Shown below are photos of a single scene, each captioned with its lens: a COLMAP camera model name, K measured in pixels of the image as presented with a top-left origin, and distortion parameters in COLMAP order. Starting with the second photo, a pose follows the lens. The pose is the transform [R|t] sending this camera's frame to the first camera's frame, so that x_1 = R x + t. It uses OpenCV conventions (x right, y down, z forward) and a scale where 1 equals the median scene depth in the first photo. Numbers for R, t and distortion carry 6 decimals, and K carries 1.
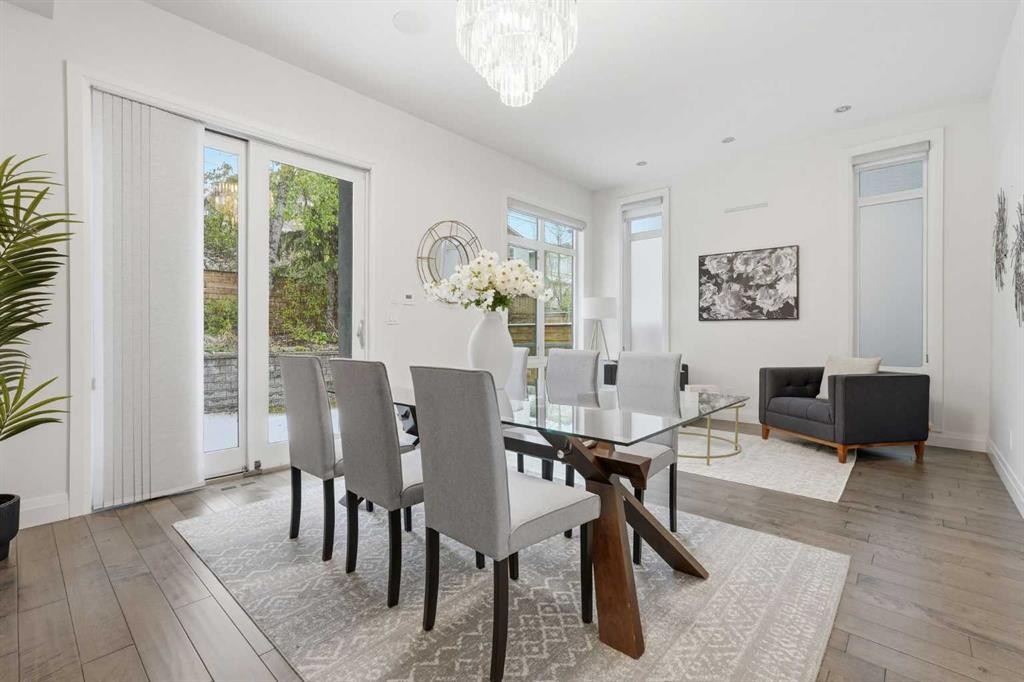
lens RADIAL K [[451.1, 0, 514.8], [0, 451.1, 333.1], [0, 0, 1]] dist [-0.006351, 0.005312]
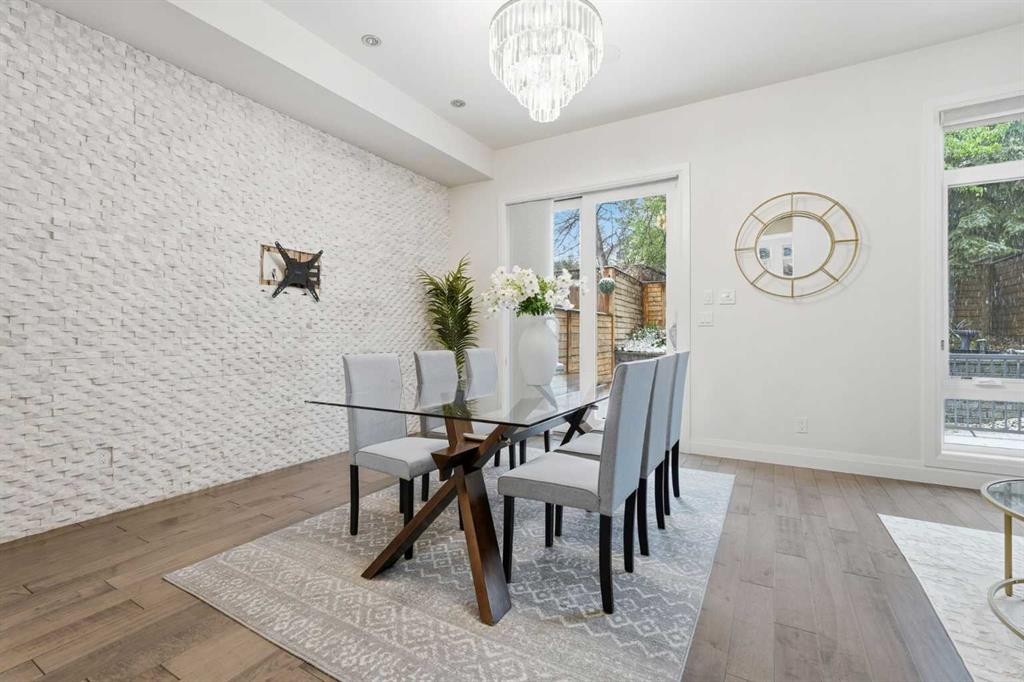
lens RADIAL K [[455.9, 0, 514.2], [0, 455.9, 342.7], [0, 0, 1]] dist [-0.000397, -0.000022]
pose [[0.204498, 0.008775, -0.978828, 1.310168], [-0.005364, 0.999955, 0.007844, 0.016691], [0.978852, 0.003646, 0.204536, 0.911846]]
